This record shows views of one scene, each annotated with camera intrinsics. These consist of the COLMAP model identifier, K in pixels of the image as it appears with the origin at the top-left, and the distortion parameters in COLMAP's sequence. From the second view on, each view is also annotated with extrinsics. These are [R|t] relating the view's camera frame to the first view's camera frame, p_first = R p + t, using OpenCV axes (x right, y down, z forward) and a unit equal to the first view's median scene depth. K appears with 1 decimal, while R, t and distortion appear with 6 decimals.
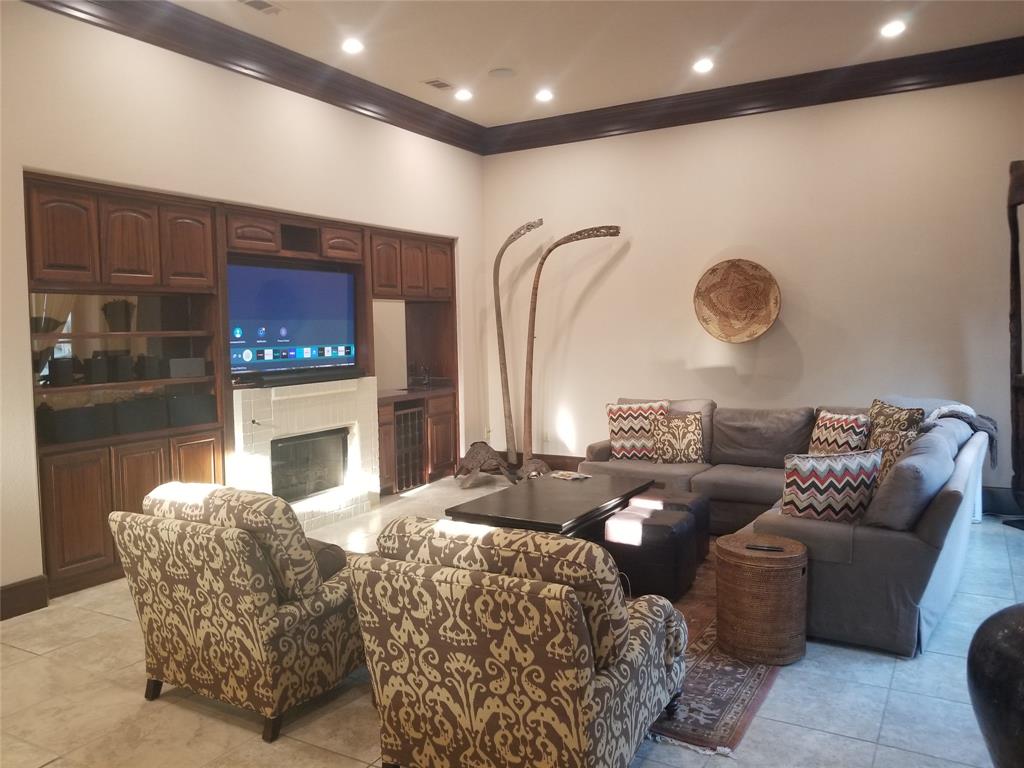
lens RADIAL K [[806.7, 0, 512.0], [0, 806.7, 384.0], [0, 0, 1]] dist [0.097930, -0.150439]
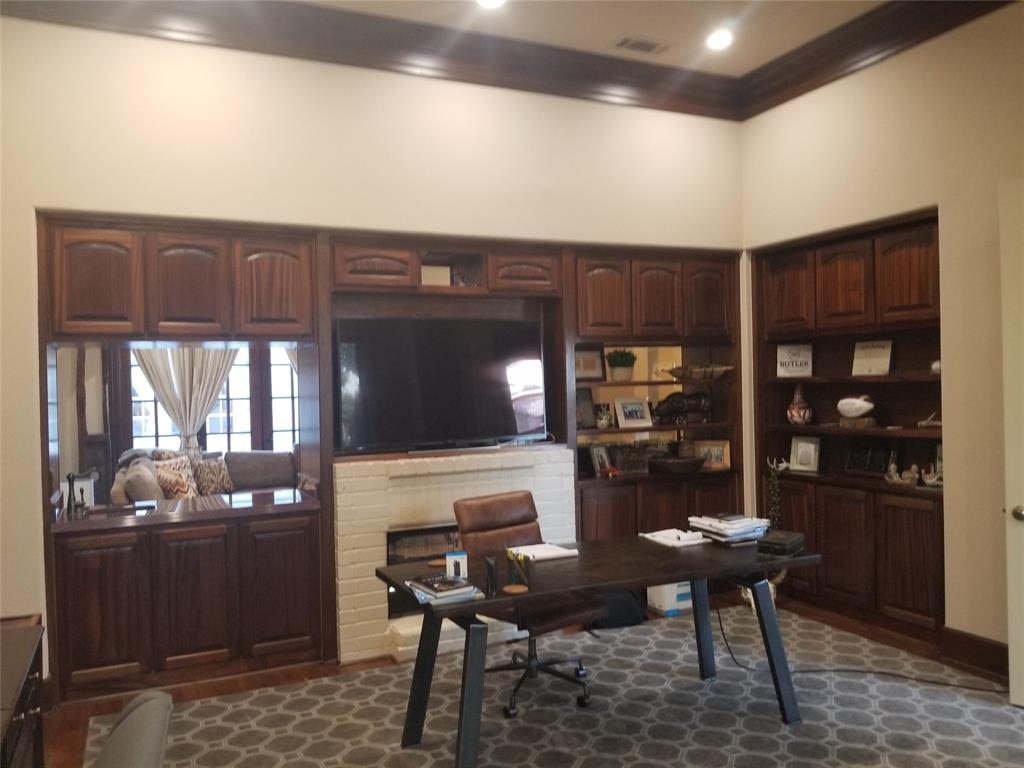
lens RADIAL K [[806.7, 0, 512.0], [0, 806.7, 384.0], [0, 0, 1]] dist [0.097930, -0.150439]
pose [[0.805704, -0.003265, -0.592309, 0.227627], [-0.030478, 0.998432, -0.046963, -0.033540], [0.591534, 0.055890, 0.804341, 0.405379]]
